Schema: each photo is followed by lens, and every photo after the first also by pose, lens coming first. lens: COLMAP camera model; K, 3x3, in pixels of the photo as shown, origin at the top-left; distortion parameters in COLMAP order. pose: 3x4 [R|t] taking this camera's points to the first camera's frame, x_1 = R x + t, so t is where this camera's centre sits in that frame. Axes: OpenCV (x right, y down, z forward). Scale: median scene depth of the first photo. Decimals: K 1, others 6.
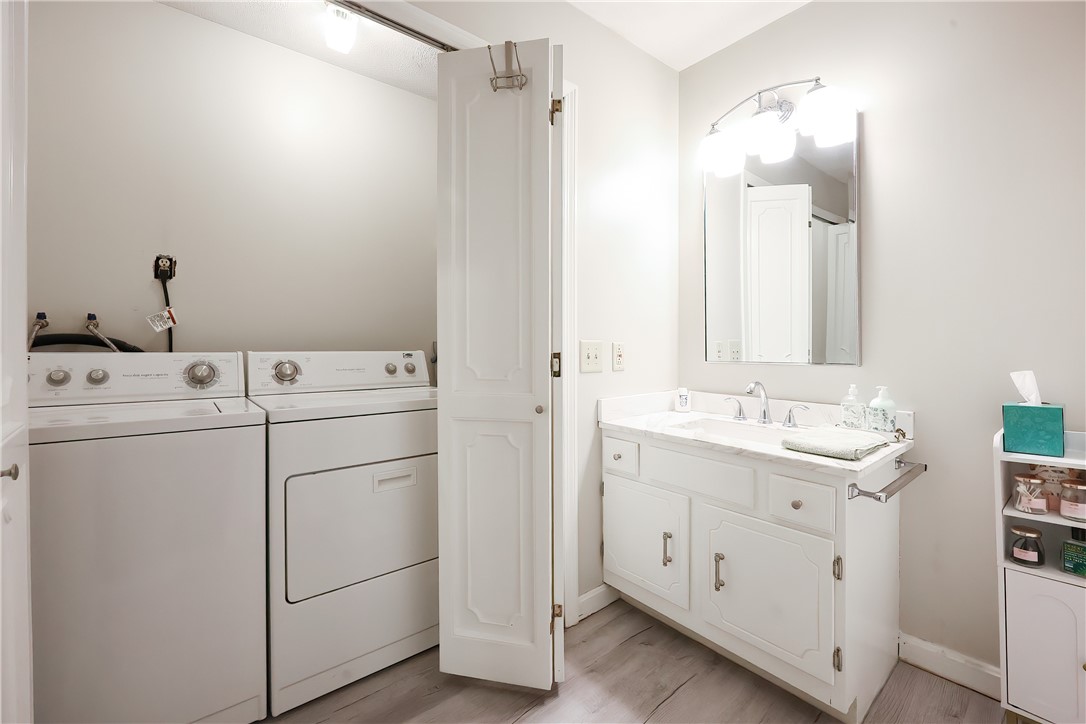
lens RADIAL K [[461.1, 0, 550.0], [0, 461.1, 360.0], [0, 0, 1]] dist [0.002206, 0.000119]
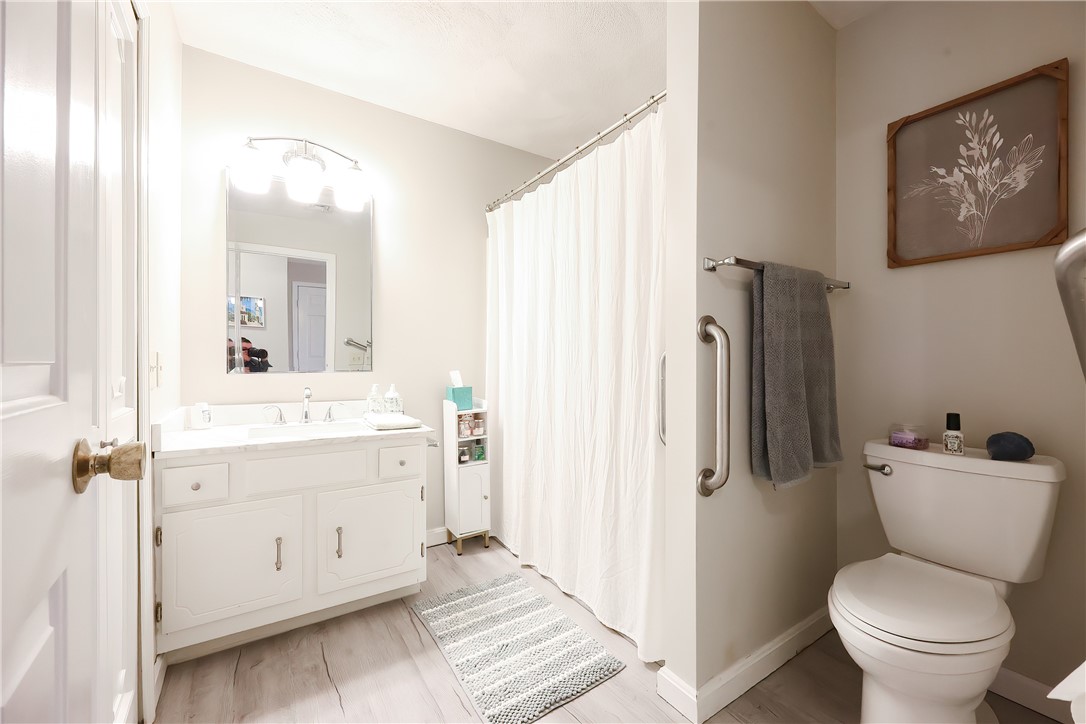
lens RADIAL K [[461.1, 0, 550.0], [0, 461.1, 360.0], [0, 0, 1]] dist [0.002206, 0.000119]
pose [[0.090537, -0.003114, 0.995888, -0.774291], [0.021251, 0.999773, 0.001194, -0.014727], [-0.995666, 0.021055, 0.090583, 0.311091]]
